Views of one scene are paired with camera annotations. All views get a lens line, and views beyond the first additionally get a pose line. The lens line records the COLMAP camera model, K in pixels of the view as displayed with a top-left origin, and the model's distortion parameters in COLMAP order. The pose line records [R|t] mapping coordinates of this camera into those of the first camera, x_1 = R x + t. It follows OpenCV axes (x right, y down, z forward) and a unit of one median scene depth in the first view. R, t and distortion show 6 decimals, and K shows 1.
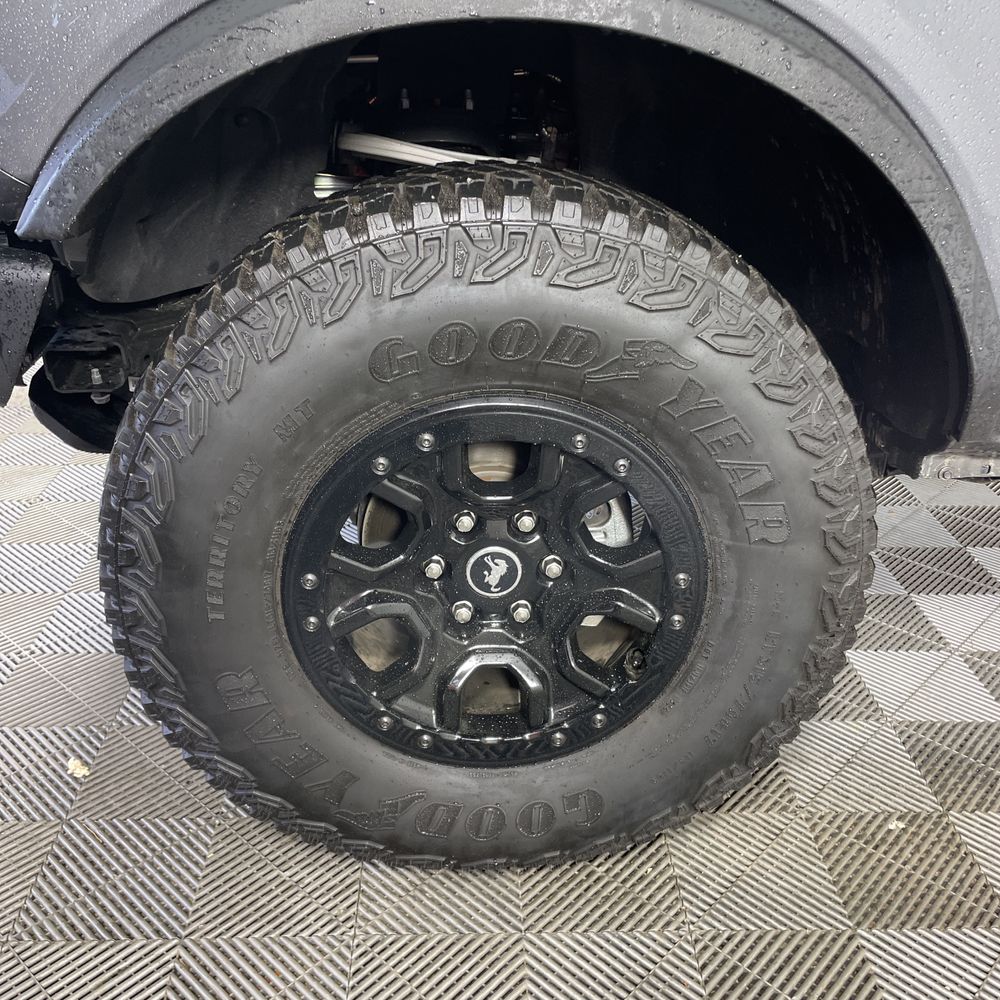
lens RADIAL K [[1001.9, 0, 500.0], [0, 1001.9, 500.0], [0, 0, 1]] dist [0.086956, -0.117405]
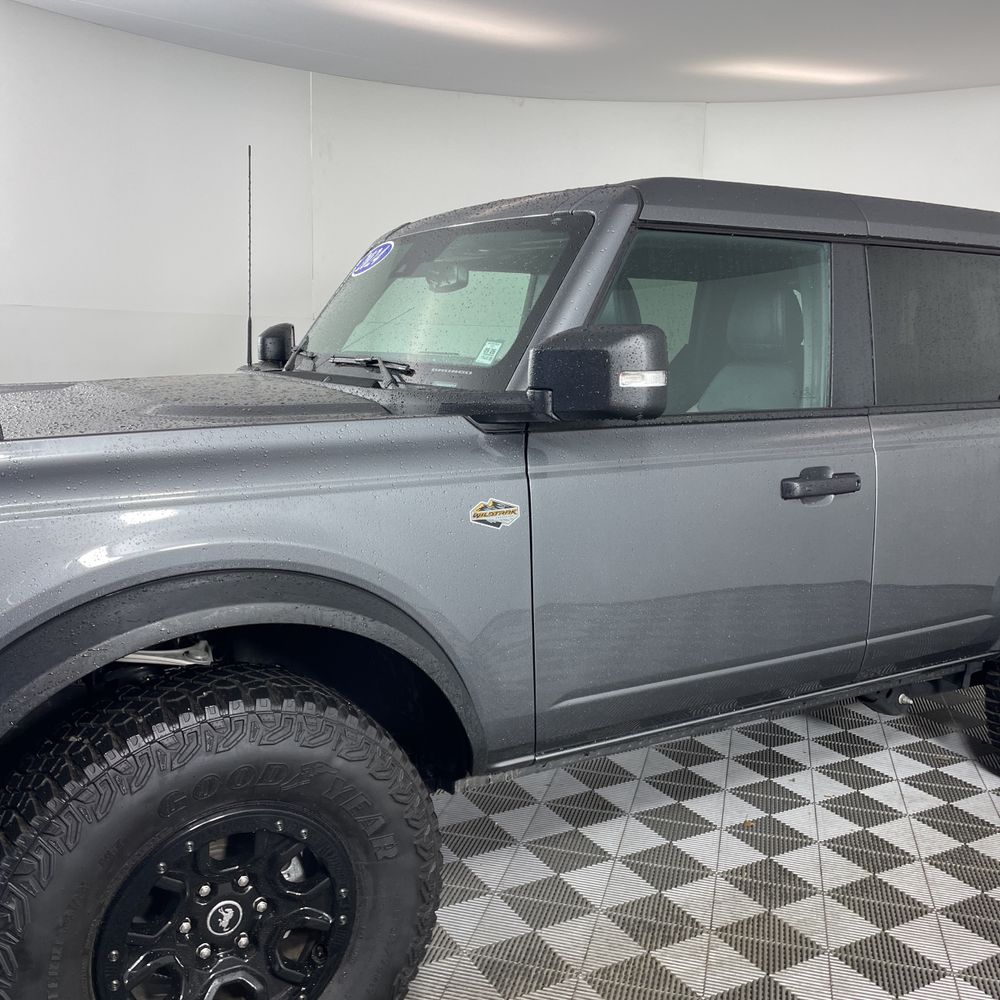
lens RADIAL K [[1001.9, 0, 500.0], [0, 1001.9, 500.0], [0, 0, 1]] dist [0.086956, -0.117405]
pose [[0.886370, -0.073422, 0.457119, -0.338761], [0.193989, 0.955392, -0.222698, -0.129500], [-0.420377, 0.286069, 0.861074, -0.830181]]
